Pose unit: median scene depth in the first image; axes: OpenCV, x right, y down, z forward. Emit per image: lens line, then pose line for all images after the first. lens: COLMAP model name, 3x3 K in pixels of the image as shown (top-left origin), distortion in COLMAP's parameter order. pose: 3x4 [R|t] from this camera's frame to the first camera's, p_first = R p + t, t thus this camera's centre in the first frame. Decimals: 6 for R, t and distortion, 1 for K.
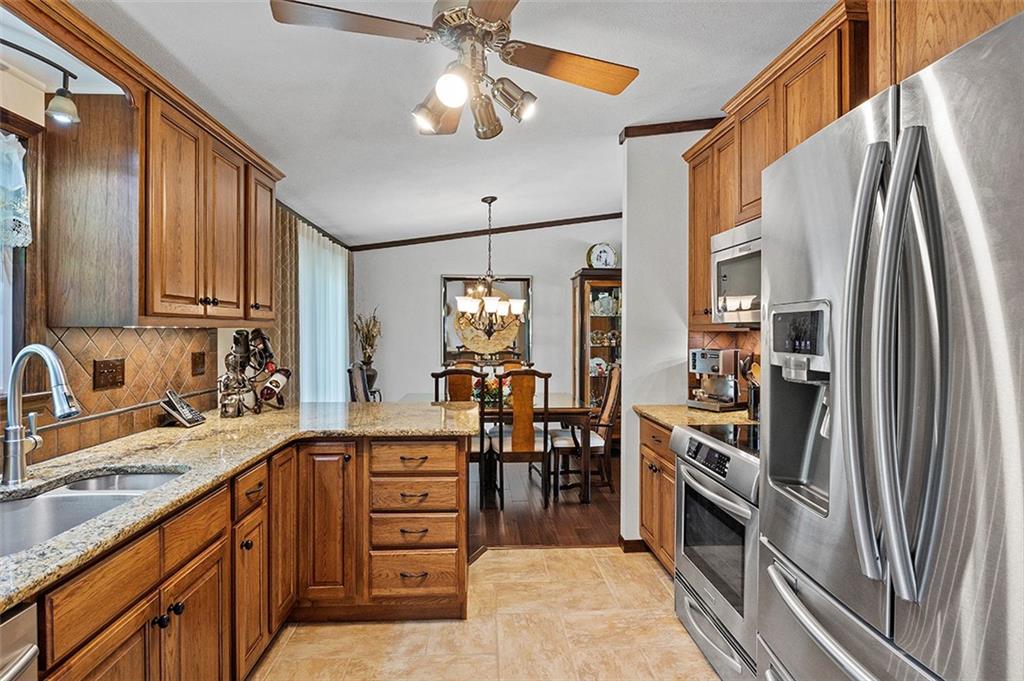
lens RADIAL K [[518.4, 0, 536.8], [0, 518.4, 330.5], [0, 0, 1]] dist [-0.001219, -0.000269]
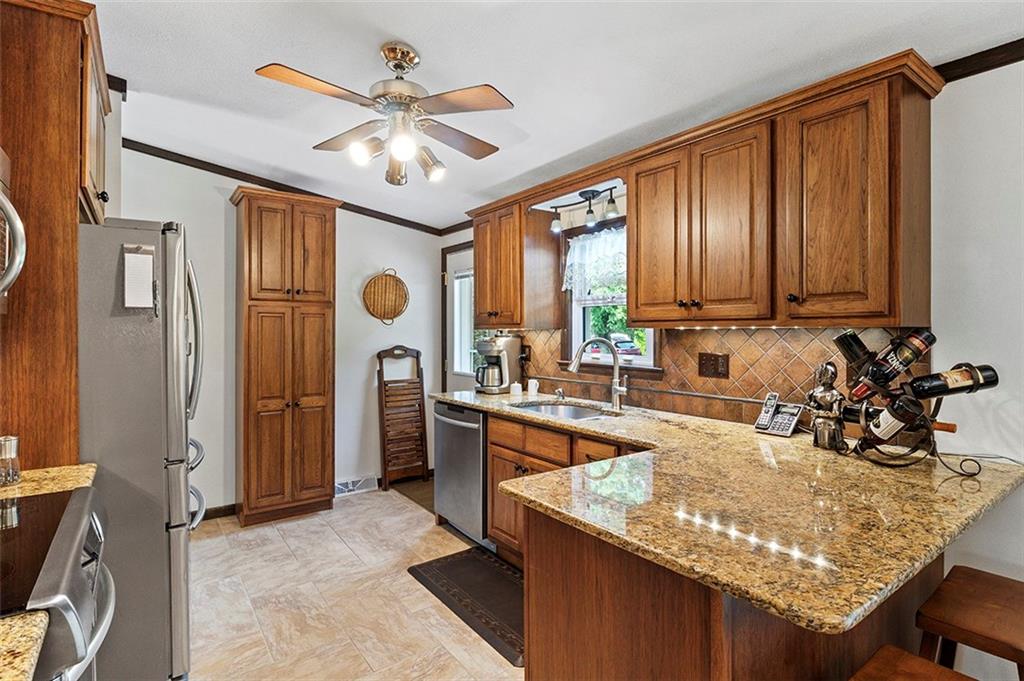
lens RADIAL K [[518.4, 0, 536.8], [0, 518.4, 330.5], [0, 0, 1]] dist [-0.001219, -0.000269]
pose [[-0.857488, -0.003783, -0.514490, 0.224224], [-0.004413, 0.999990, 0.000003, 0.001259], [0.514485, 0.002273, -0.857497, 2.172523]]
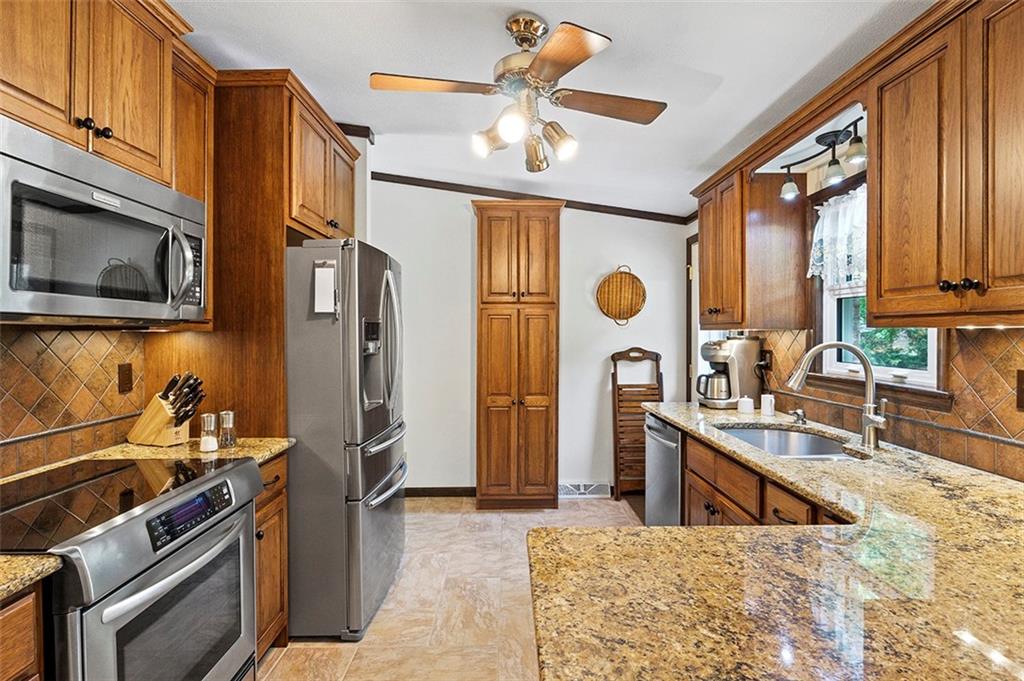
lens RADIAL K [[524.1, 0, 513.4], [0, 524.1, 335.3], [0, 0, 1]] dist [-0.007122, -0.000077]
pose [[-0.995121, -0.003721, 0.098595, -0.199909], [-0.002712, 0.999943, 0.010367, -0.001086], [-0.098628, 0.010049, -0.995074, 2.075689]]
